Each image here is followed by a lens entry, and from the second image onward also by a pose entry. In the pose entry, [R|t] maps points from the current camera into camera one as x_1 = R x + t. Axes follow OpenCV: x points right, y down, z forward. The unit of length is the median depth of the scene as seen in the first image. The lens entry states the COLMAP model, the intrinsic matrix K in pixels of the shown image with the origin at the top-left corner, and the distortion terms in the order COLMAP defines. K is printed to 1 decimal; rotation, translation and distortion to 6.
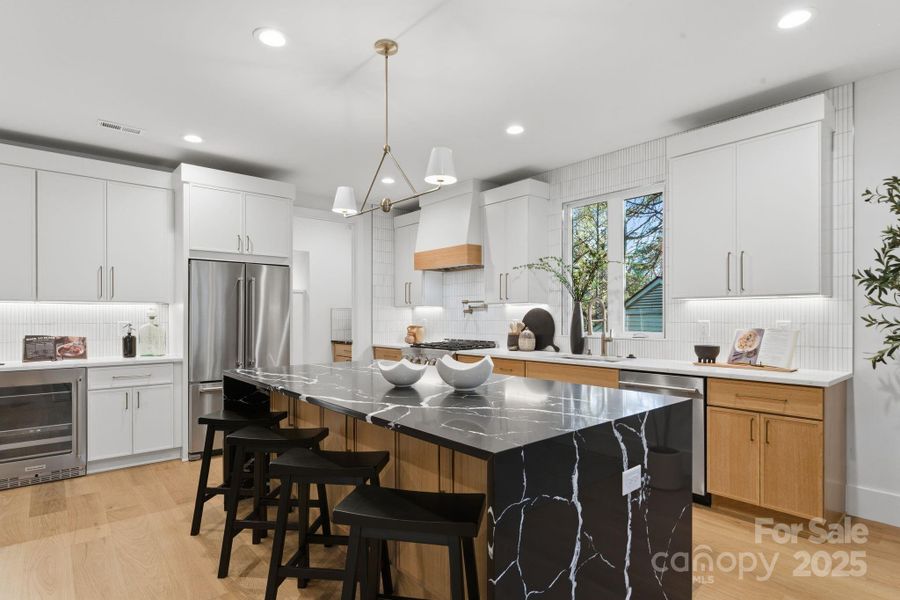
lens RADIAL K [[473.4, 0, 442.3], [0, 473.4, 319.6], [0, 0, 1]] dist [-0.011829, 0.000013]
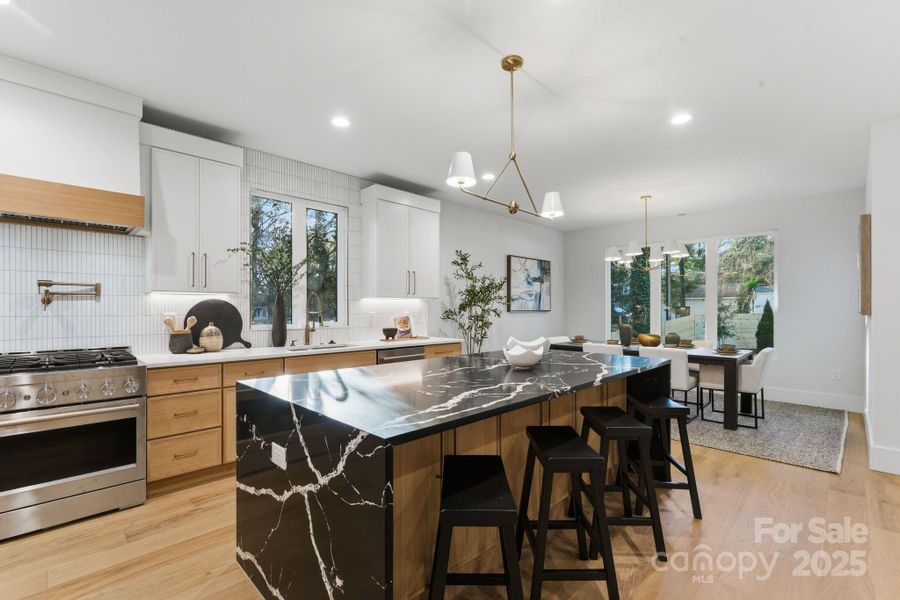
lens RADIAL K [[400.8, 0, 454.2], [0, 400.8, 307.7], [0, 0, 1]] dist [-0.007910, 0.000136]
pose [[-0.097037, 0.004037, 0.995273, -0.613544], [0.005397, 0.999979, -0.003530, -0.005238], [-0.995266, 0.005029, -0.097056, 0.730308]]
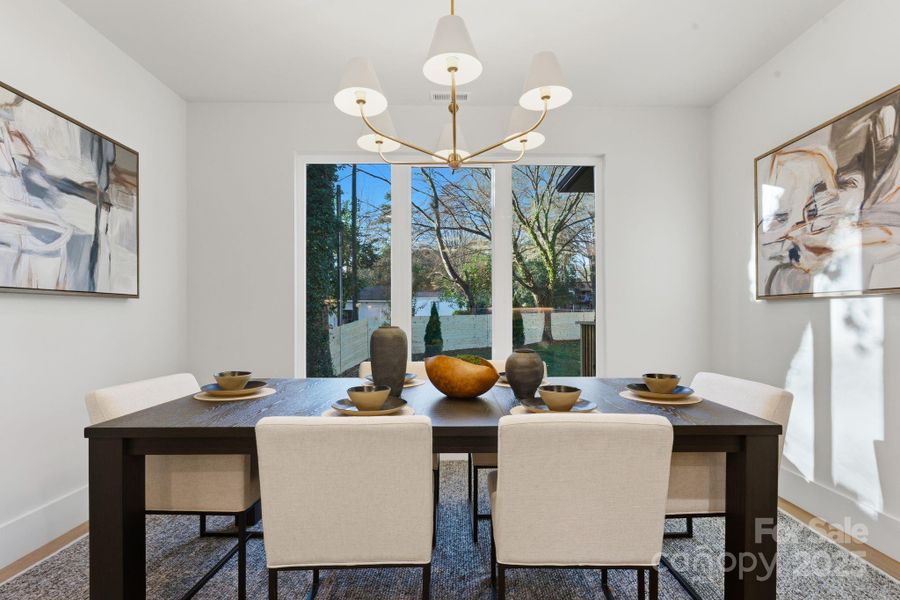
lens RADIAL K [[440.9, 0, 467.0], [0, 440.9, 316.0], [0, 0, 1]] dist [-0.006024, 0.000643]
pose [[-0.789821, 0.001346, 0.613336, 0.258354], [0.007407, 0.999946, 0.007344, 0.030776], [-0.613293, 0.010343, -0.789788, 0.375680]]
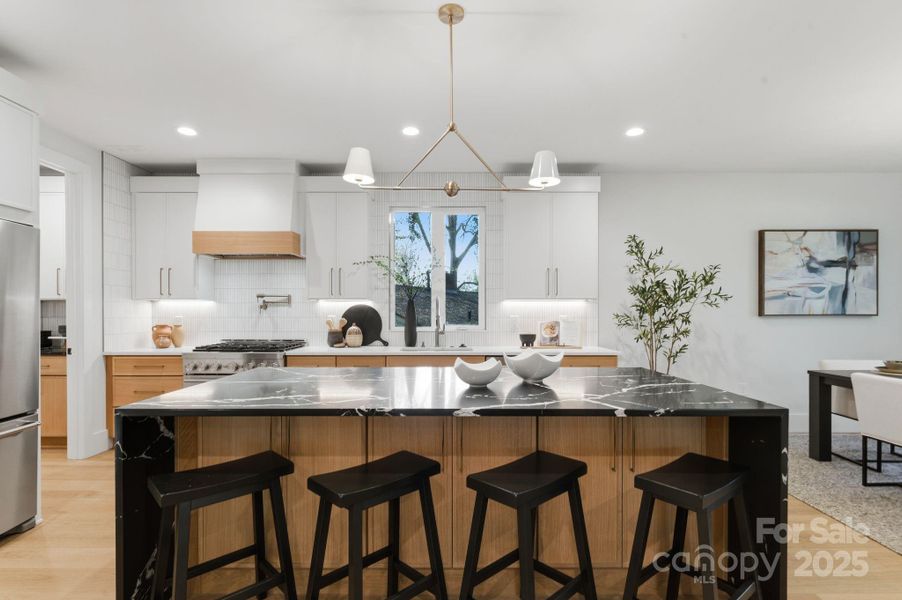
lens RADIAL K [[441.8, 0, 450.7], [0, 441.8, 316.0], [0, 0, 1]] dist [-0.006024, 0.000643]
pose [[0.642336, -0.005418, 0.766404, -0.456355], [0.004008, 0.999985, 0.003710, -0.002671], [-0.766412, 0.000688, 0.642349, 0.272527]]
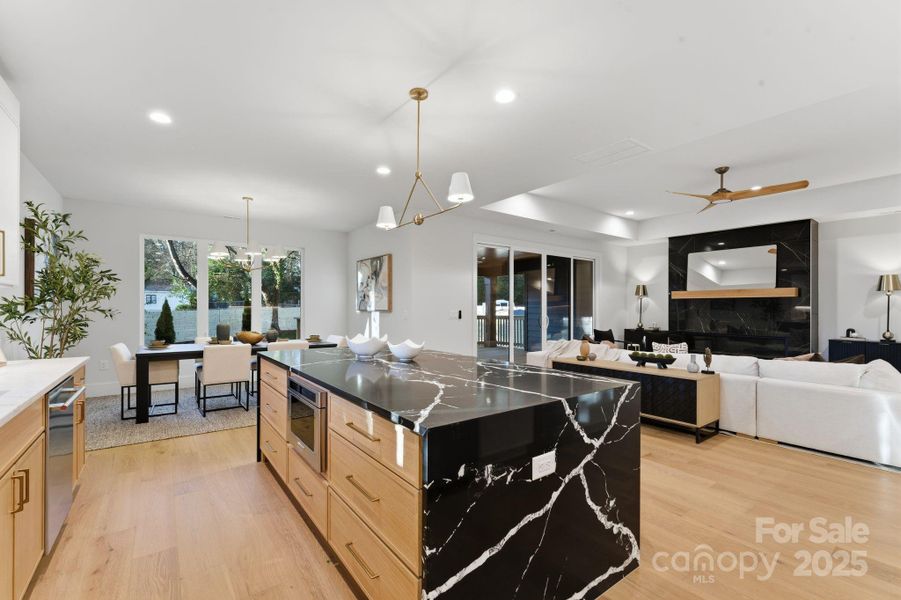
lens RADIAL K [[381.5, 0, 450.4], [0, 381.5, 307.5], [0, 0, 1]] dist [-0.020086, -0.000038]
pose [[-0.998959, -0.001897, 0.045571, -0.153641], [-0.001702, 0.999989, 0.004335, -0.008007], [-0.045579, 0.004253, -0.998952, 1.192877]]
